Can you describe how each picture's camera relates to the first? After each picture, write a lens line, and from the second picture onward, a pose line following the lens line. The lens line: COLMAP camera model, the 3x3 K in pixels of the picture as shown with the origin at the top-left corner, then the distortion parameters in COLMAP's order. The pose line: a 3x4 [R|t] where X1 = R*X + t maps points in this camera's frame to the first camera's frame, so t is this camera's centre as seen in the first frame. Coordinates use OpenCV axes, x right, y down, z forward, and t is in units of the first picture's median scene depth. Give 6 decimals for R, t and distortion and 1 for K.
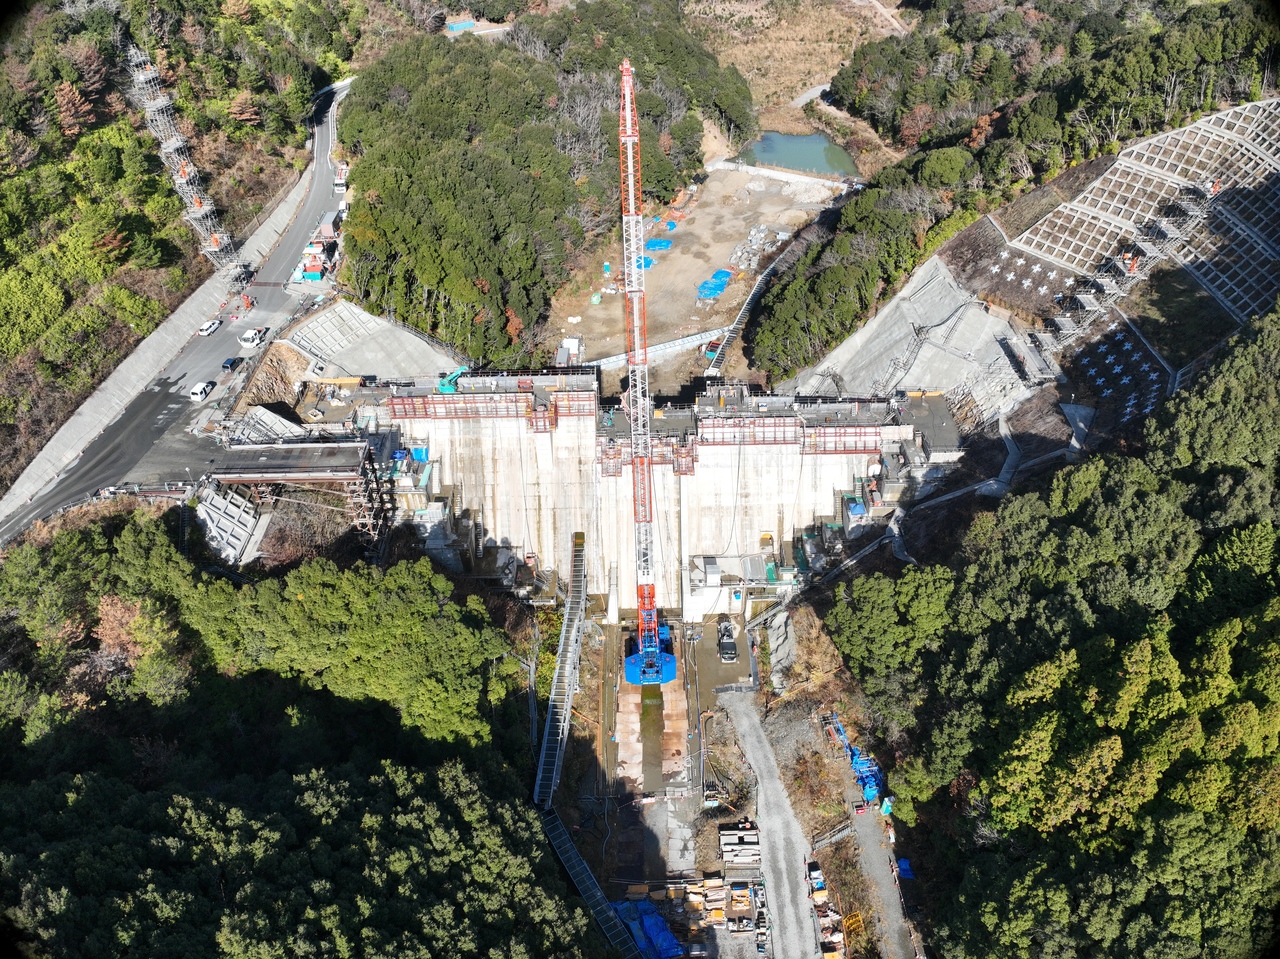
lens RADIAL K [[899.7, 0, 640.0], [0, 899.7, 479.5], [0, 0, 1]] dist [-0.102950, -0.013257]
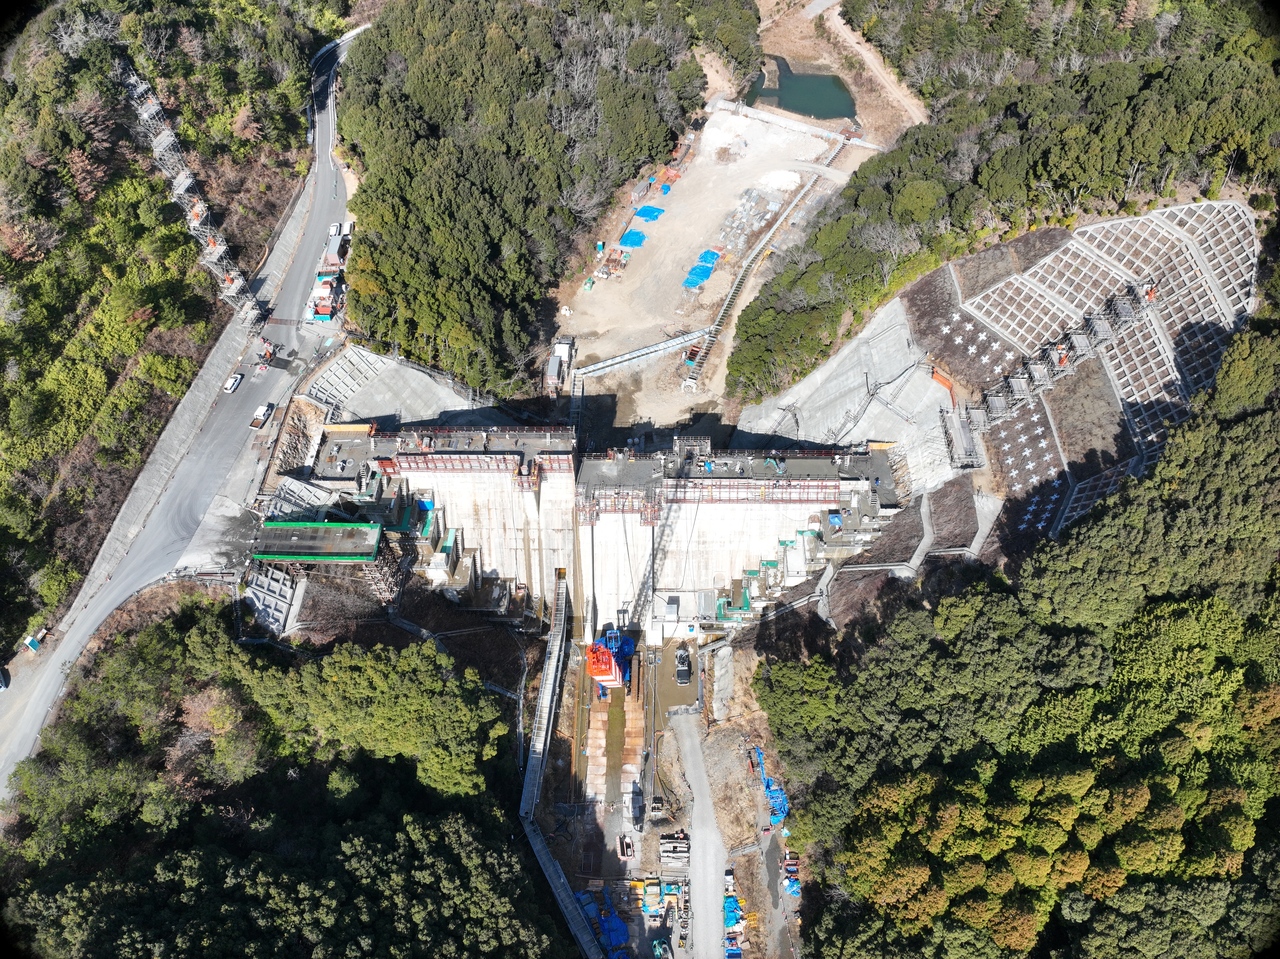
lens RADIAL K [[896.5, 0, 640.0], [0, 896.5, 479.5], [0, 0, 1]] dist [-0.104201, -0.011072]
pose [[0.999507, 0.021543, -0.022851, 0.061647], [-0.015517, 0.971371, 0.237059, -0.343907], [0.027304, -0.236588, 0.971226, -0.121492]]
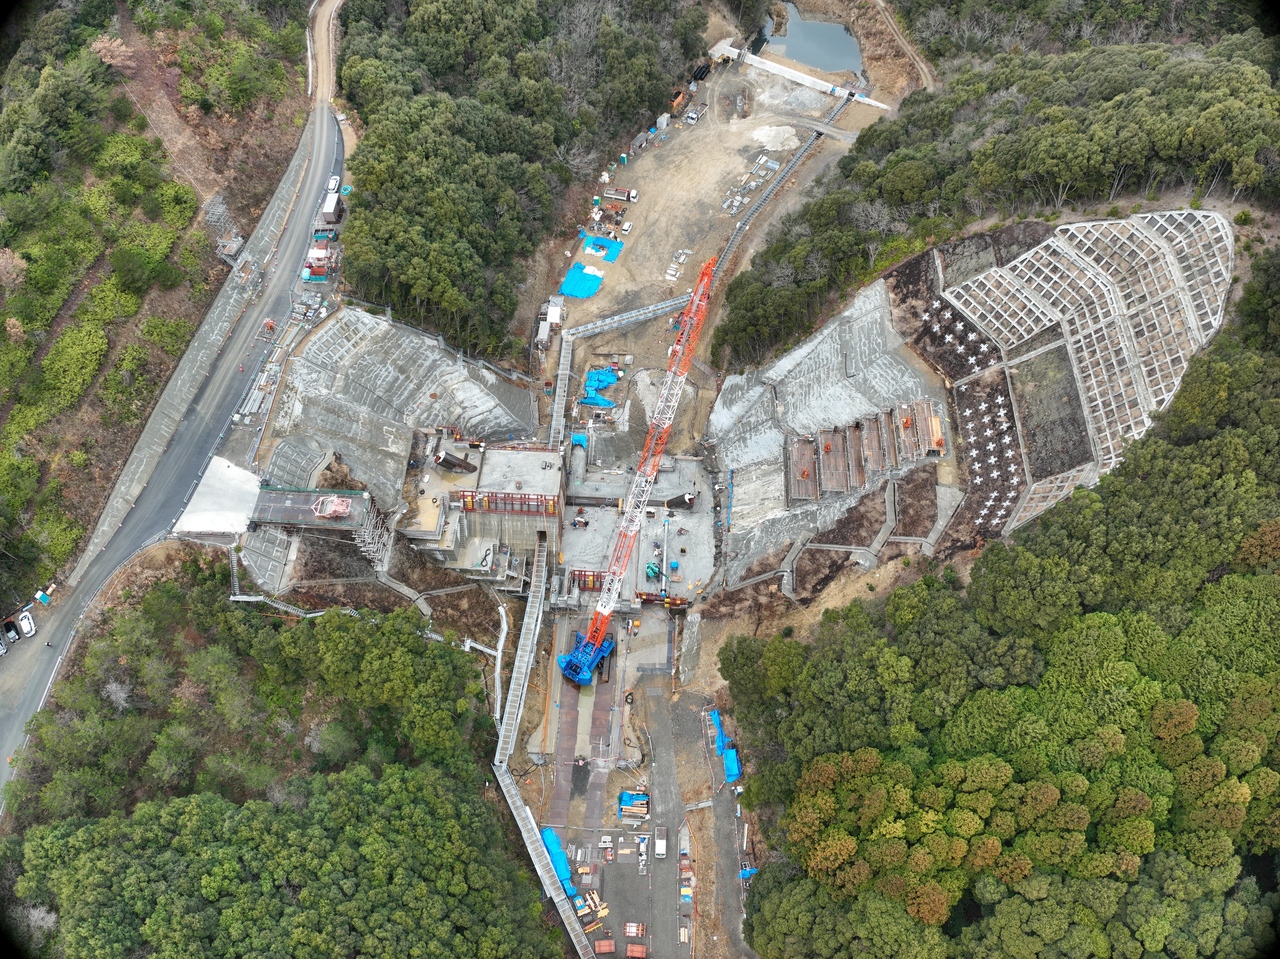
lens RADIAL K [[896.5, 0, 640.0], [0, 896.5, 479.5], [0, 0, 1]] dist [-0.104201, -0.011072]
pose [[0.997702, 0.063201, -0.024440, 0.094912], [-0.051350, 0.940505, 0.335876, -0.442266], [0.044214, -0.333849, 0.941589, -0.145764]]
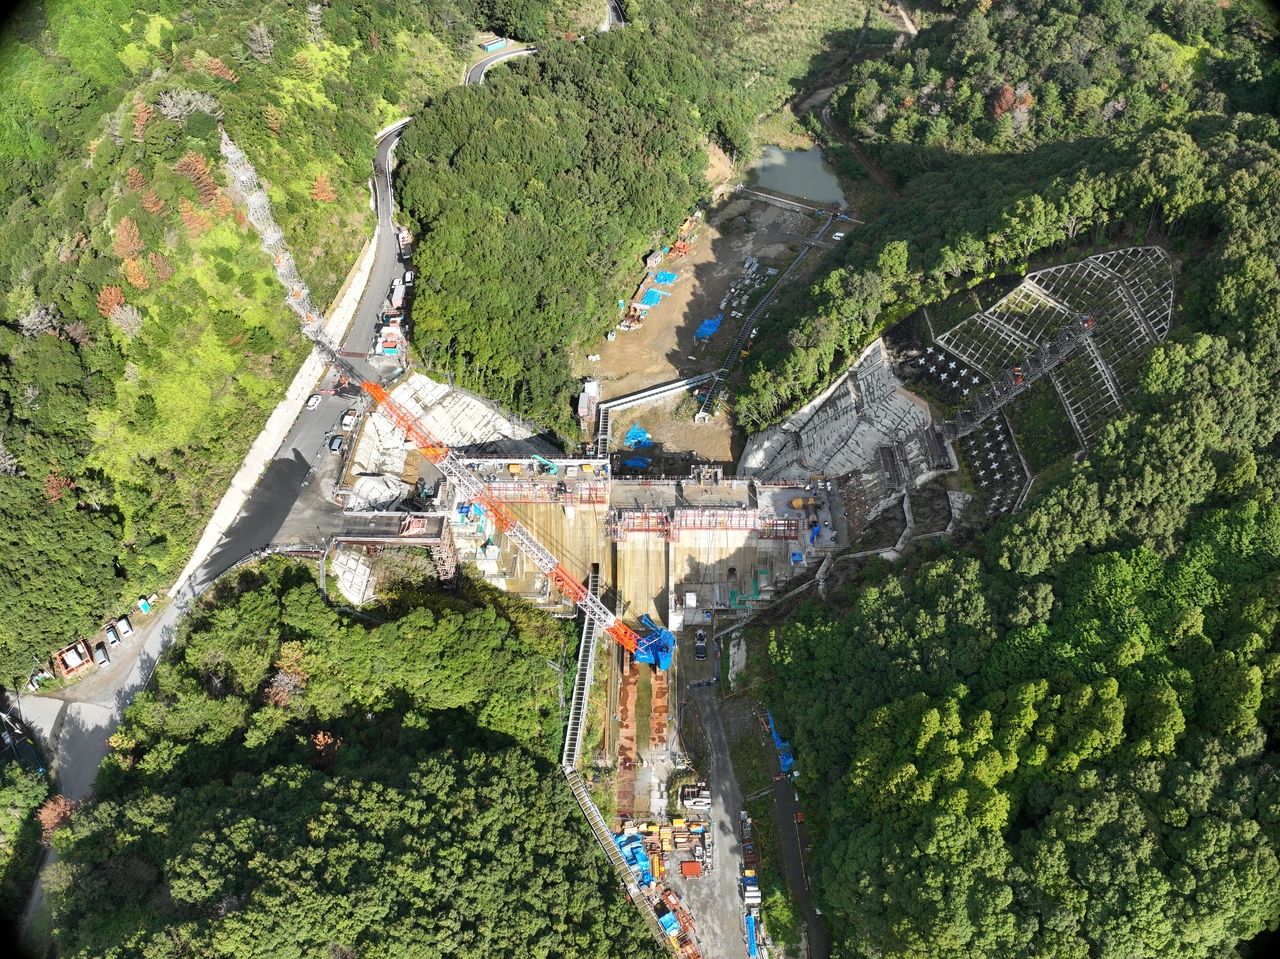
lens RADIAL K [[899.7, 0, 640.0], [0, 899.7, 479.5], [0, 0, 1]] dist [-0.102950, -0.013257]
pose [[0.999609, 0.021413, -0.017954, 0.023125], [-0.018869, 0.991129, 0.131560, -0.254540], [0.020611, -0.131170, 0.991146, -0.347090]]
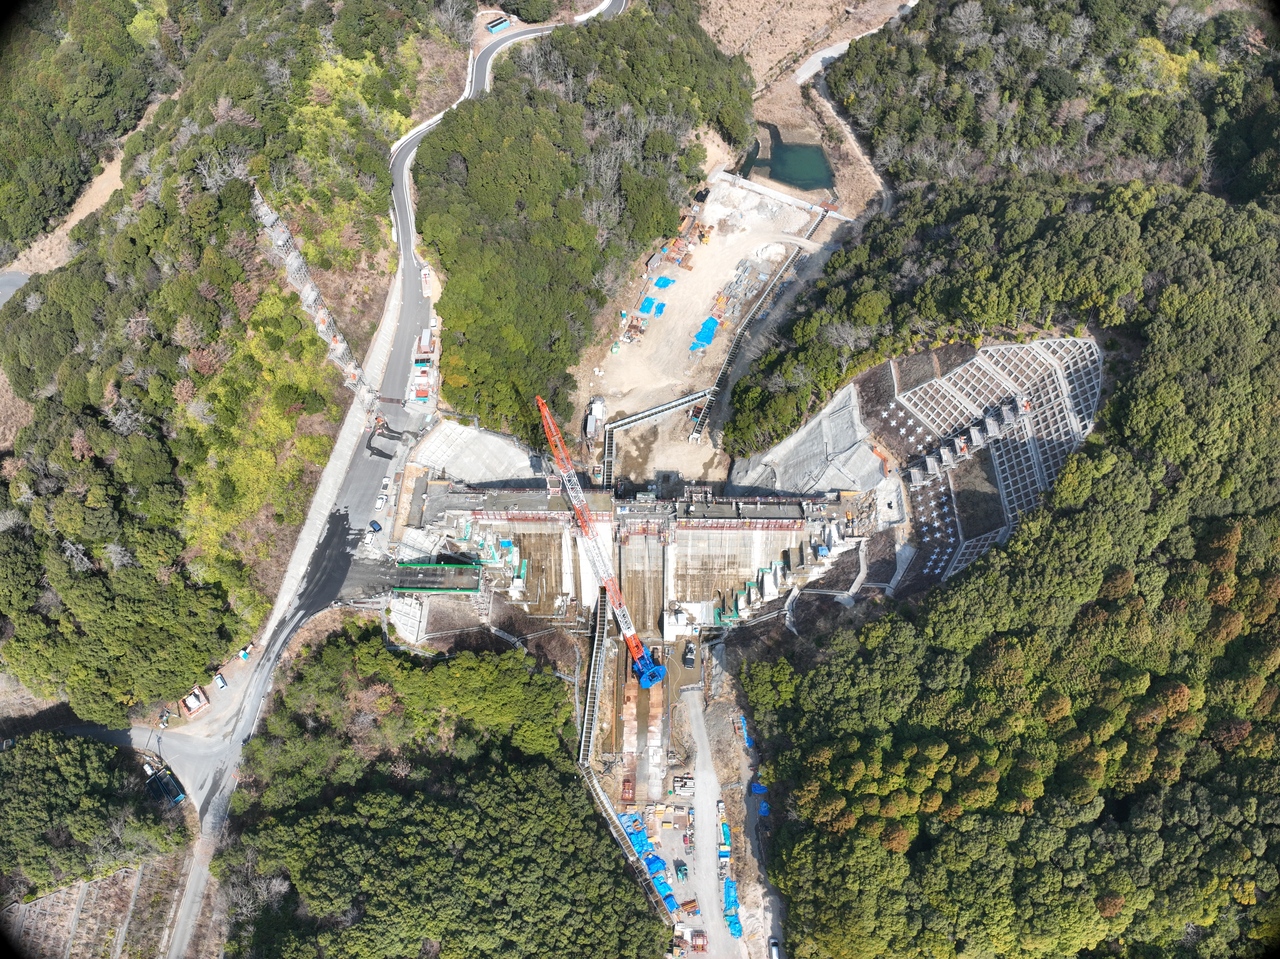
lens RADIAL K [[899.7, 0, 640.0], [0, 899.7, 479.5], [0, 0, 1]] dist [-0.102950, -0.013257]
pose [[0.999536, 0.024486, -0.018095, 0.025560], [-0.017539, 0.948872, 0.315174, -0.661401], [0.024887, -0.314710, 0.948861, -0.511798]]
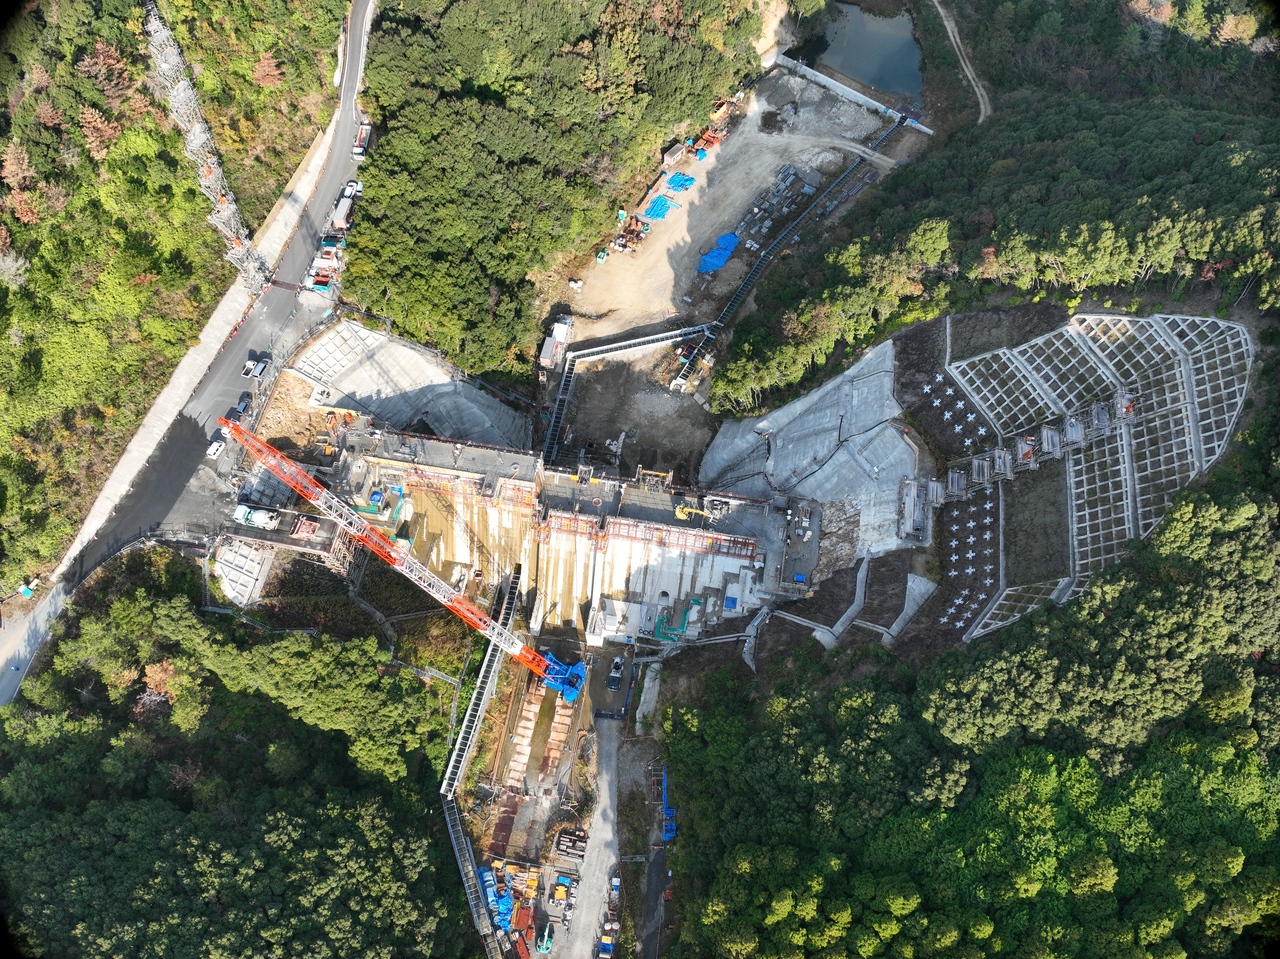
lens RADIAL K [[896.5, 0, 640.0], [0, 896.5, 479.5], [0, 0, 1]] dist [-0.104201, -0.011072]
pose [[0.982359, 0.167358, -0.083435, 0.188586], [-0.121814, 0.911211, 0.393517, -0.571052], [0.141885, -0.376412, 0.915523, -0.077338]]
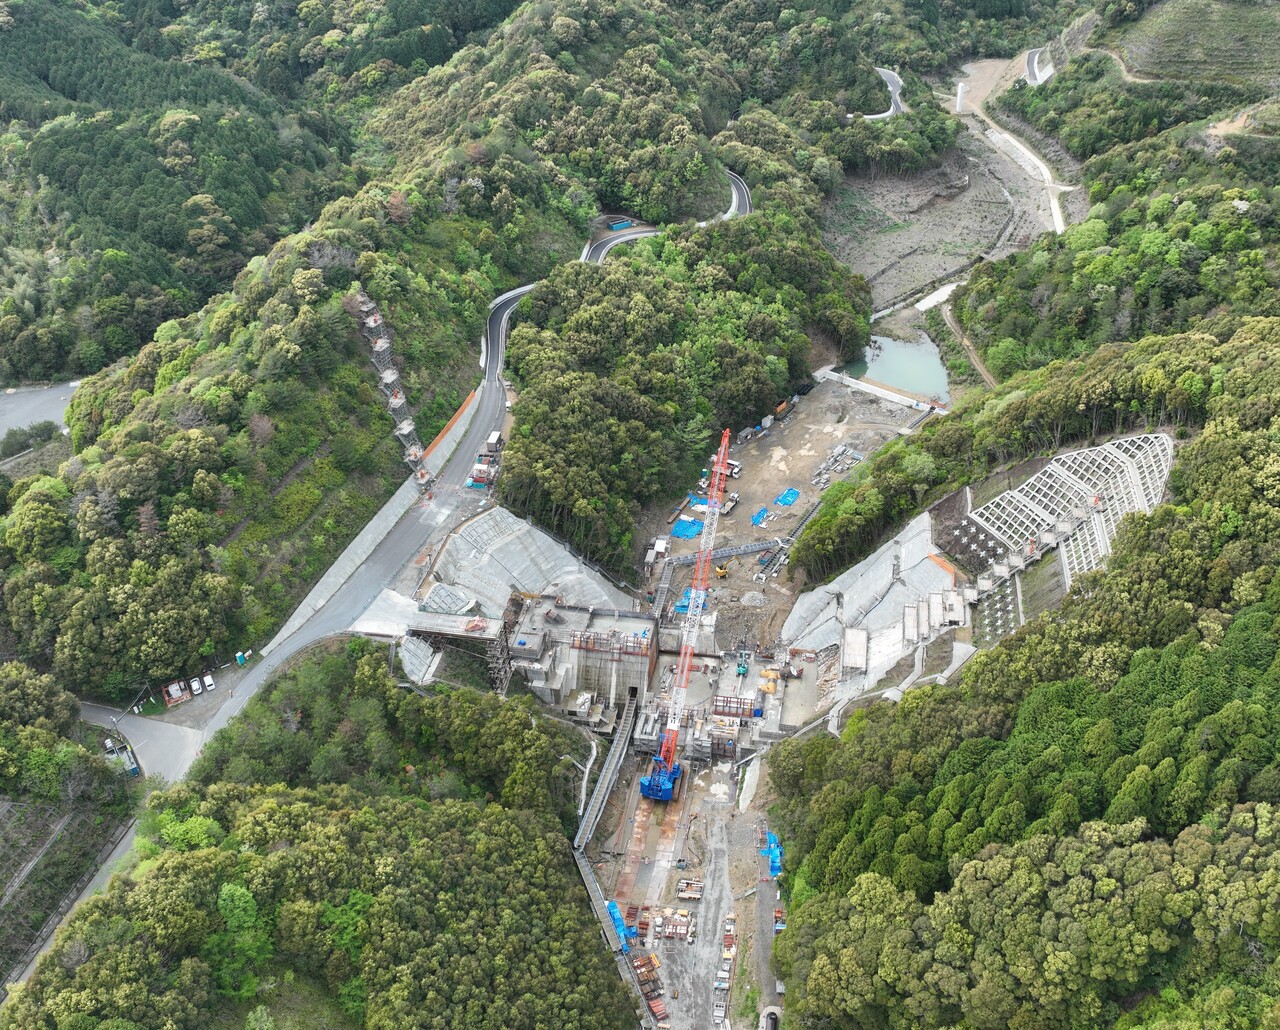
lens RADIAL K [[1148.3, 0, 675.5], [0, 1148.3, 517.9], [0, 0, 1]] dist [-0.095136, 0.000316]
pose [[0.984375, 0.102319, -0.143309, 0.248506], [-0.112073, 0.991782, -0.061708, -0.112754], [0.135818, 0.076805, 0.987752, -0.909855]]
